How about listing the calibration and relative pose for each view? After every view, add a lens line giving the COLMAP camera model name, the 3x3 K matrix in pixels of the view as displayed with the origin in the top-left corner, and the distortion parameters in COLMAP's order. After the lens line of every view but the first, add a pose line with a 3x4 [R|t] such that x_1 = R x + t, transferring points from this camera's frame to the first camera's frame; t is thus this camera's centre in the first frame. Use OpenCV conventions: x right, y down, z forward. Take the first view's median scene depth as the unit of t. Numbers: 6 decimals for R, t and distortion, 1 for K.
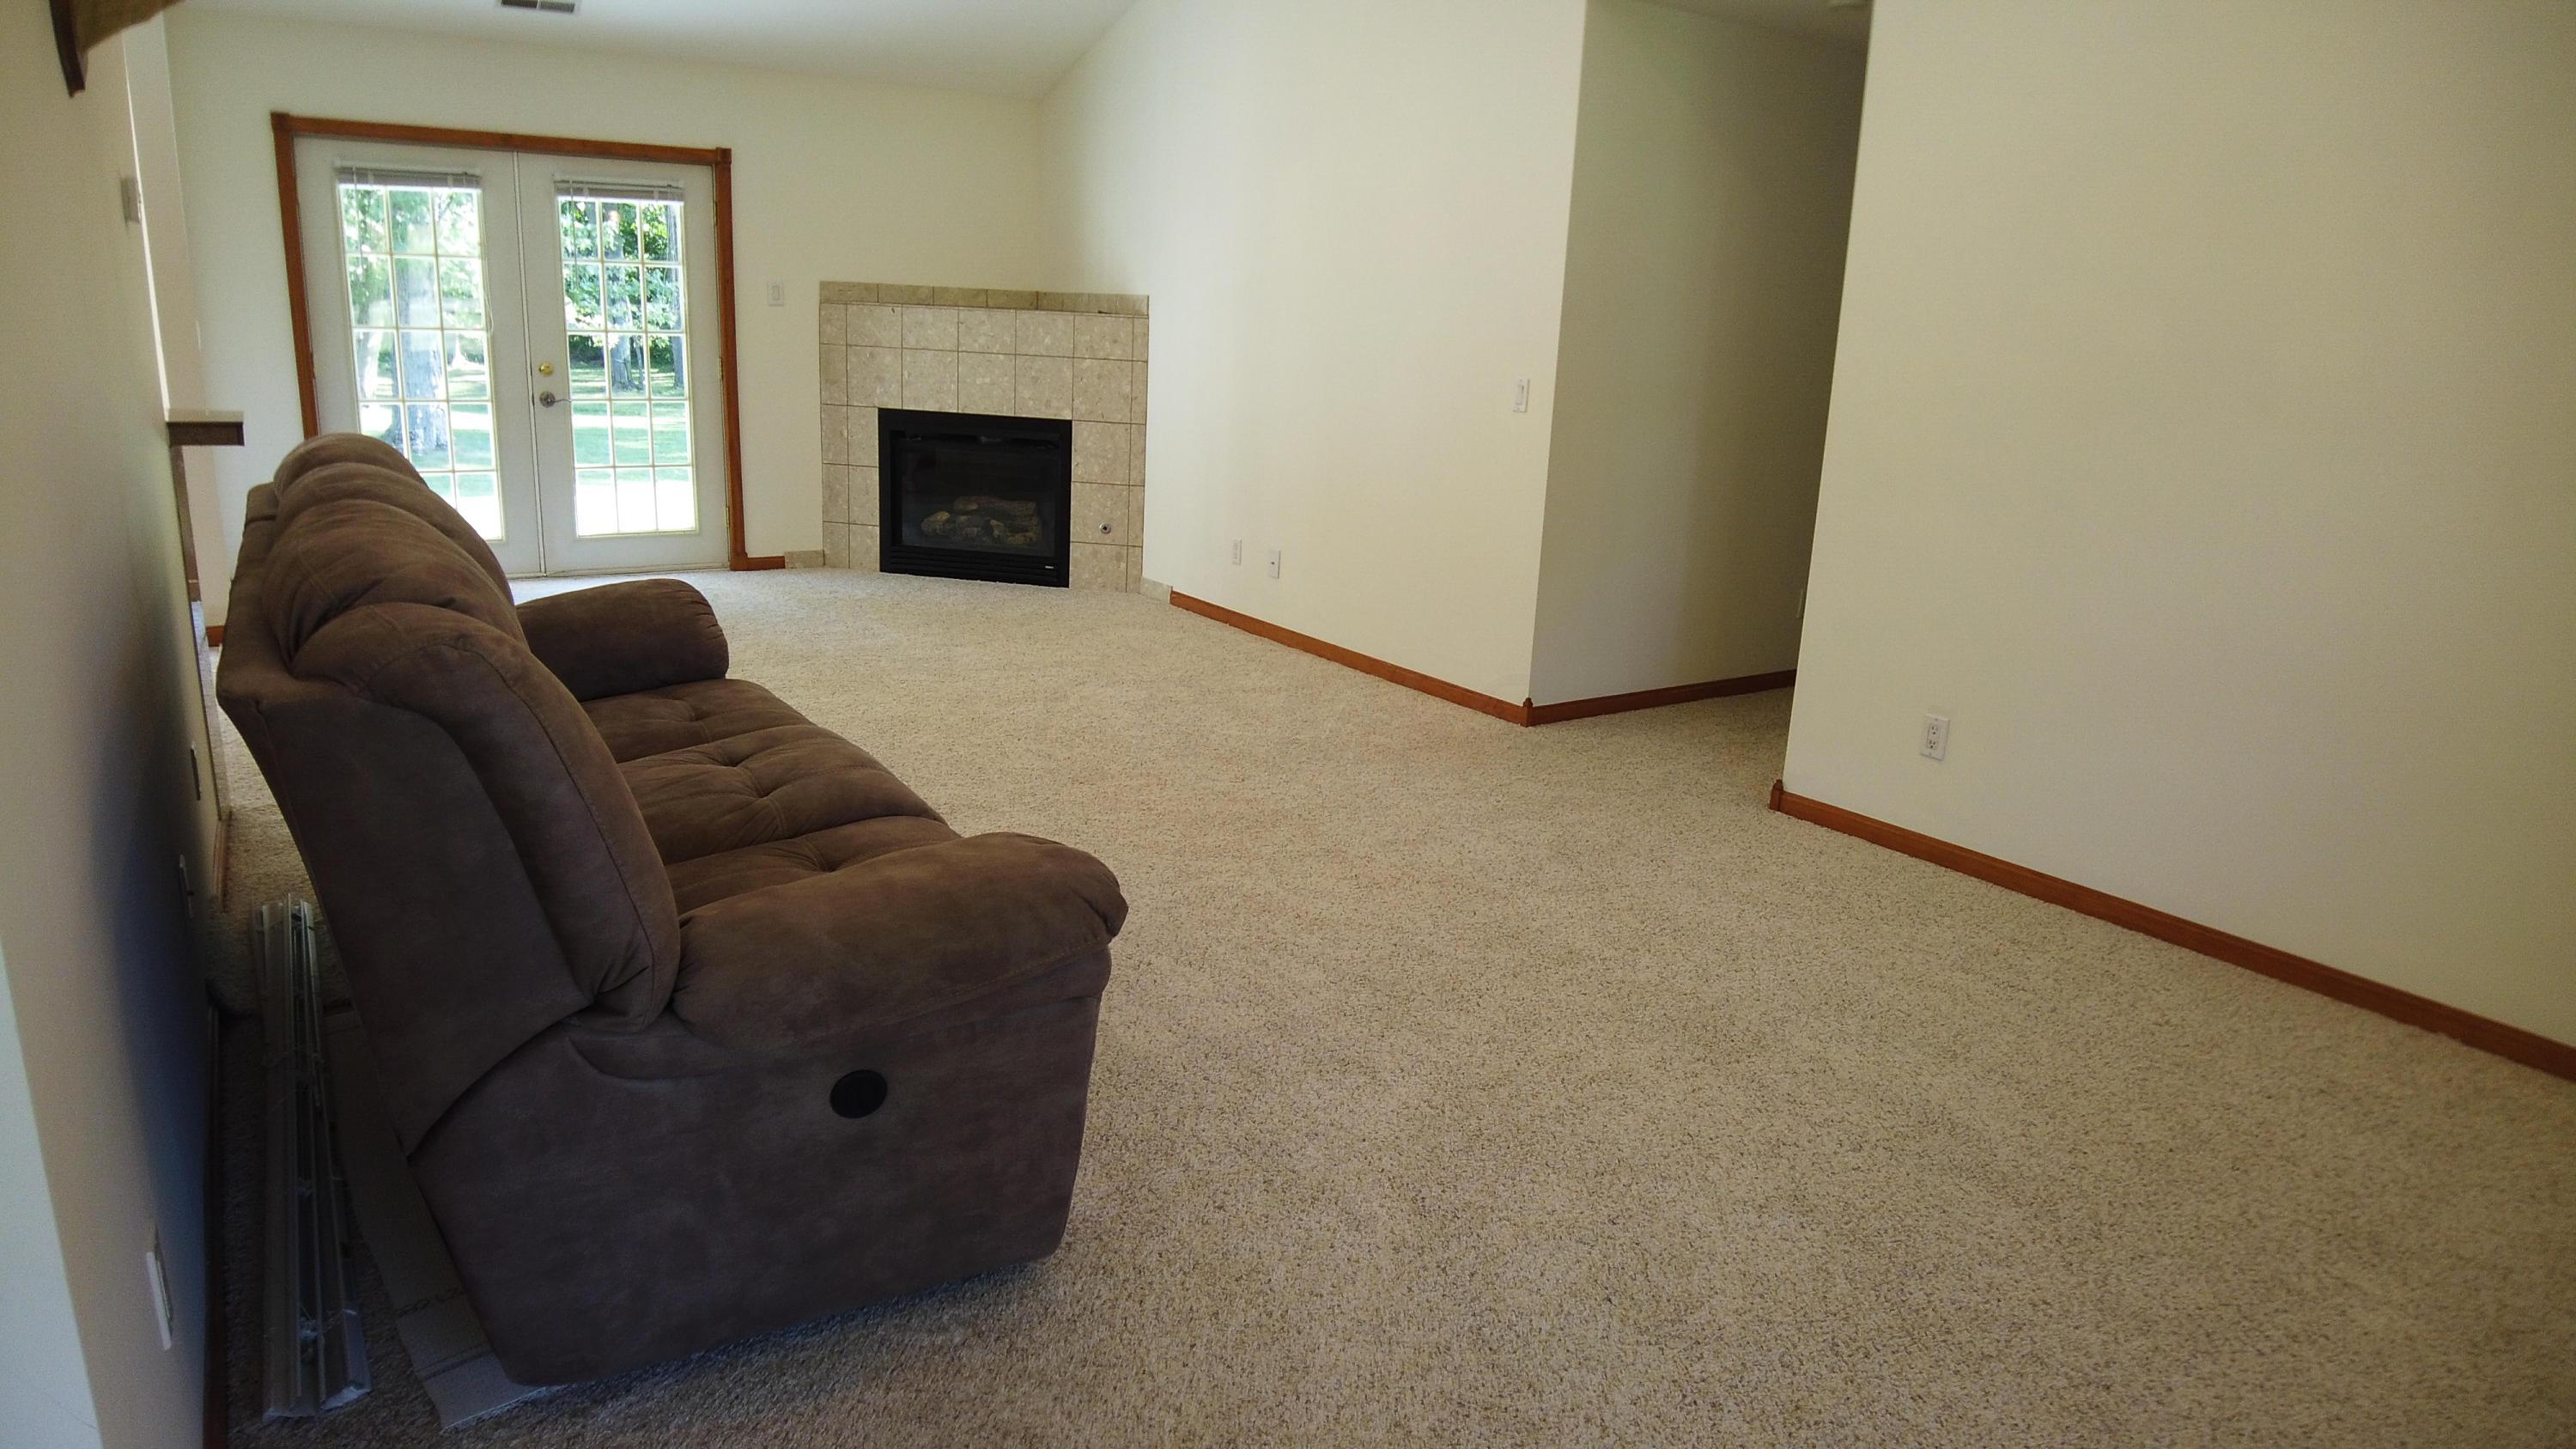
lens RADIAL K [[1505.0, 0, 1274.8], [0, 1505.0, 719.5], [0, 0, 1]] dist [-0.056516, 0.001830]
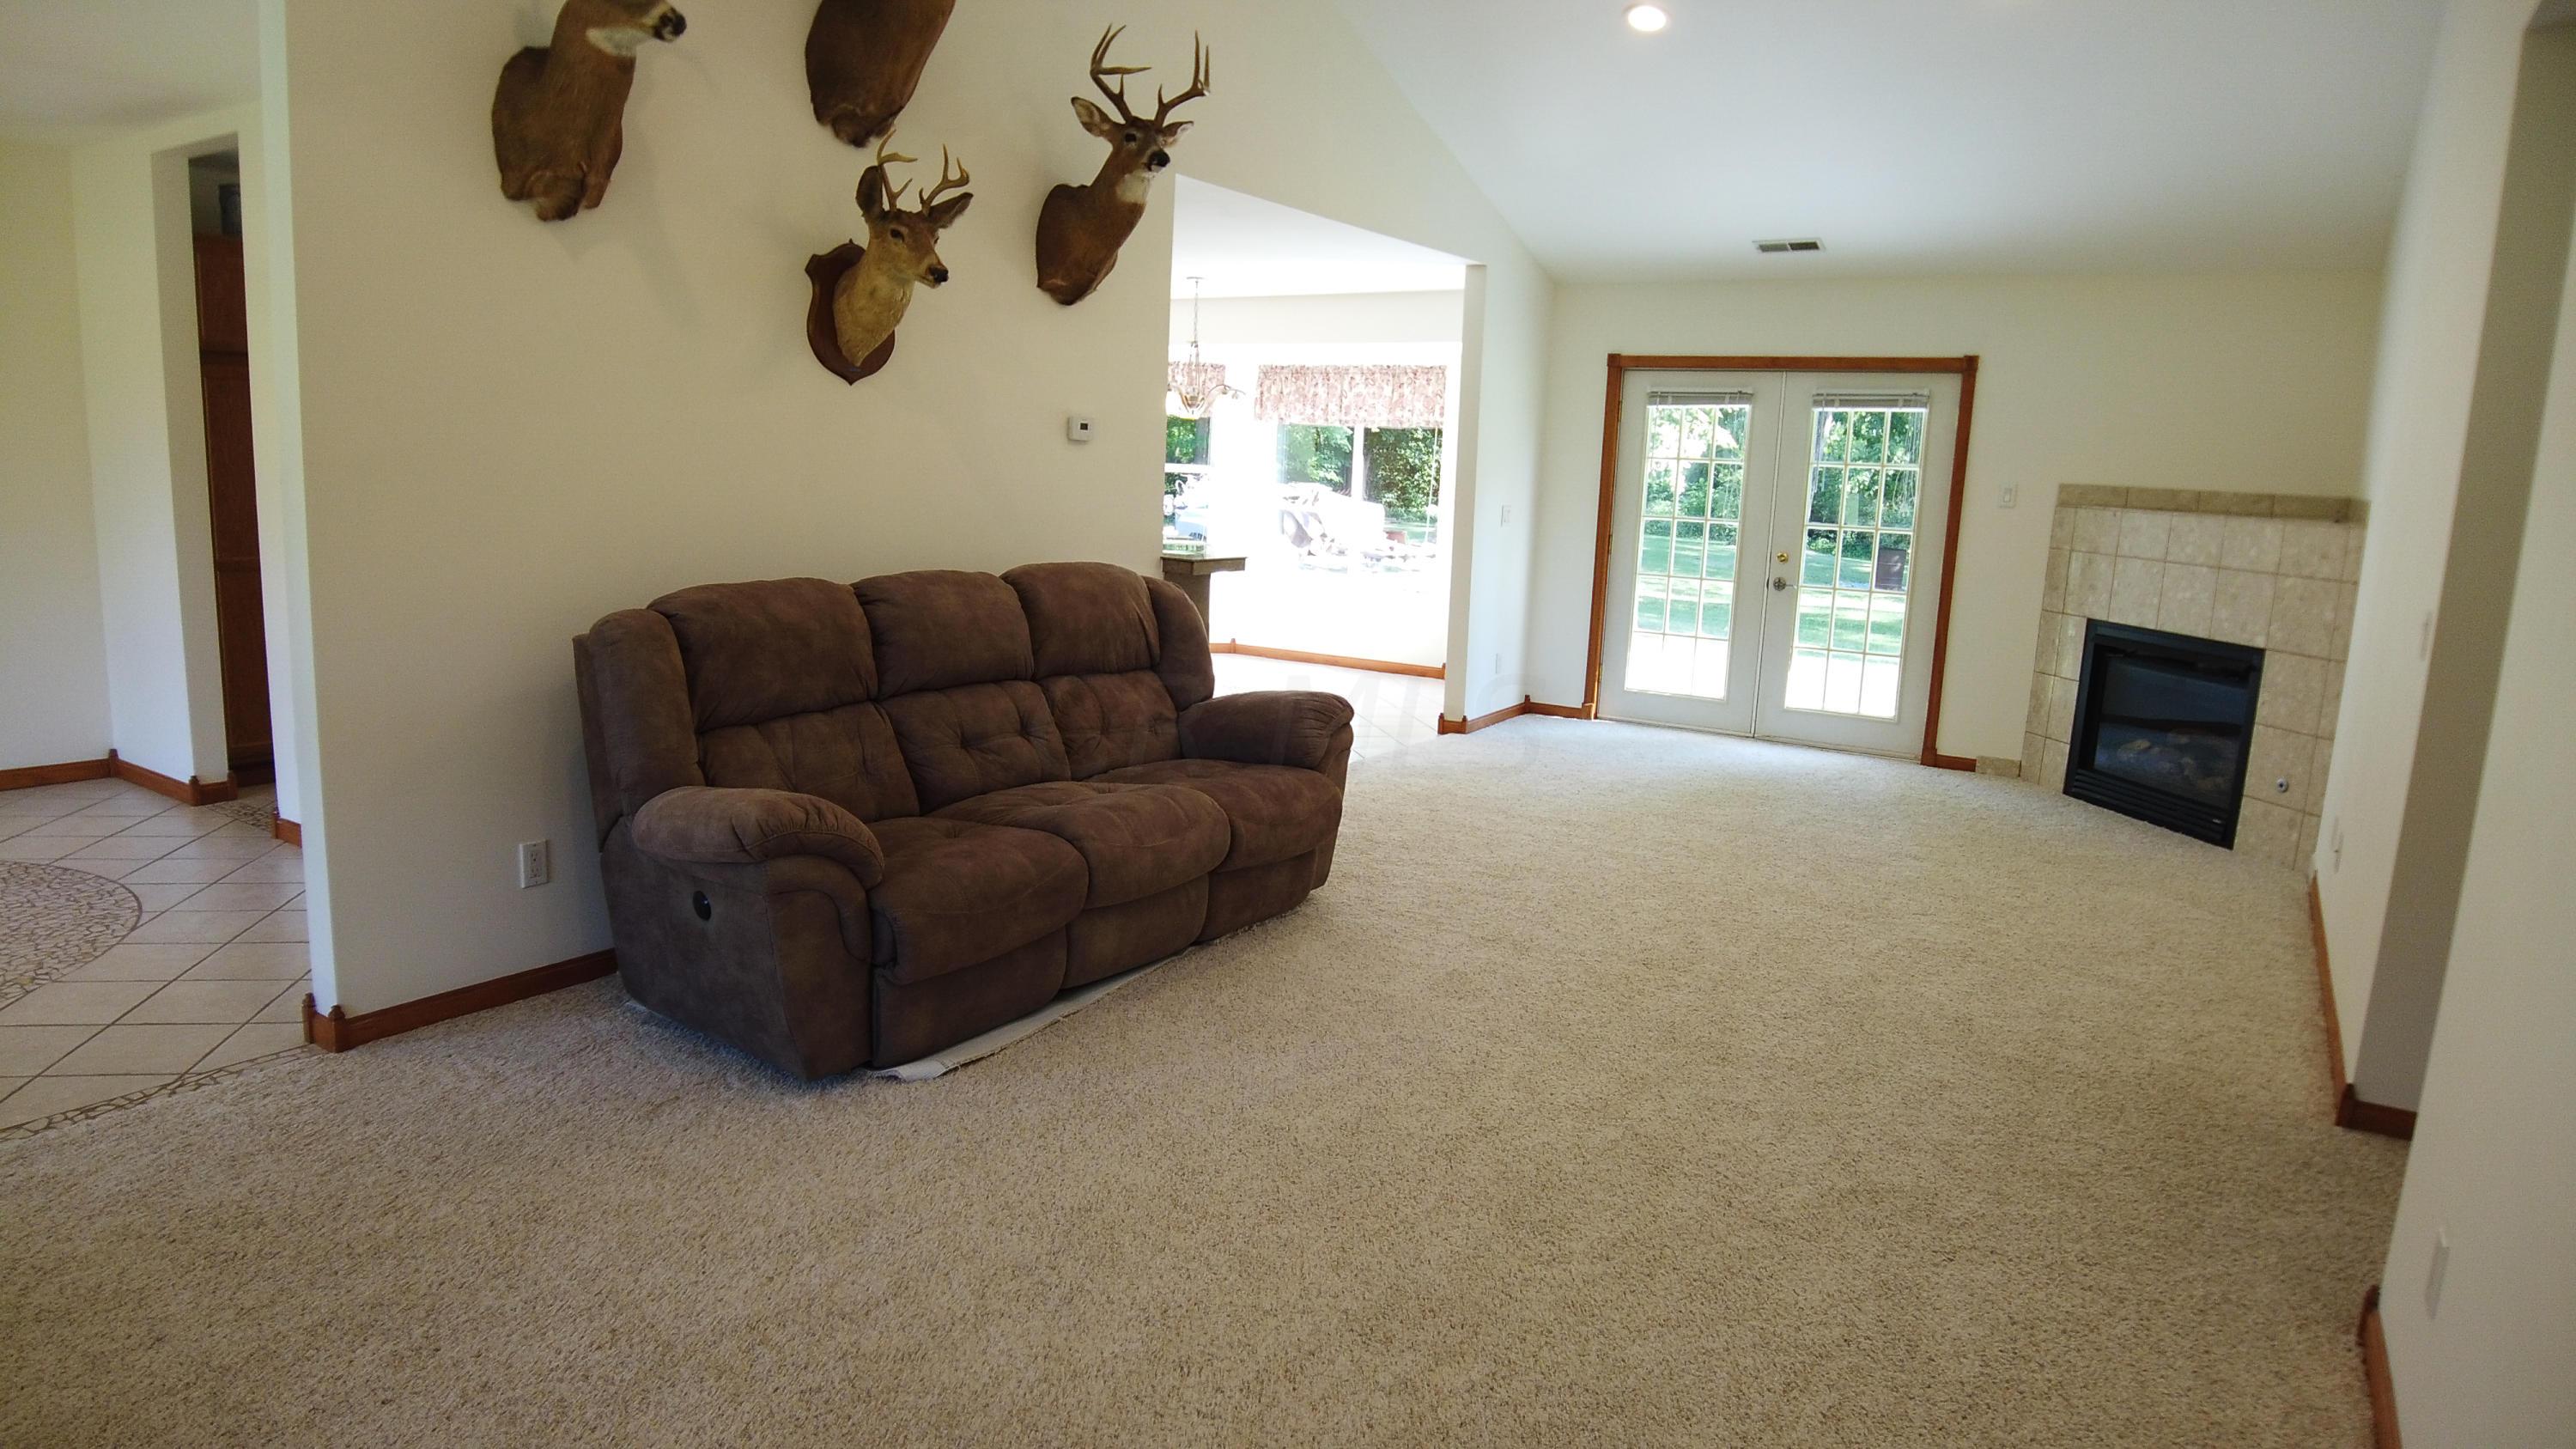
lens RADIAL K [[1505.0, 0, 1286.7], [0, 1505.0, 736.9], [0, 0, 1]] dist [-0.056516, 0.001830]
pose [[0.382385, 0.137835, -0.913665, 0.397234], [-0.255802, 0.965956, 0.038666, -0.047730], [0.887889, 0.218932, 0.404626, 0.213606]]
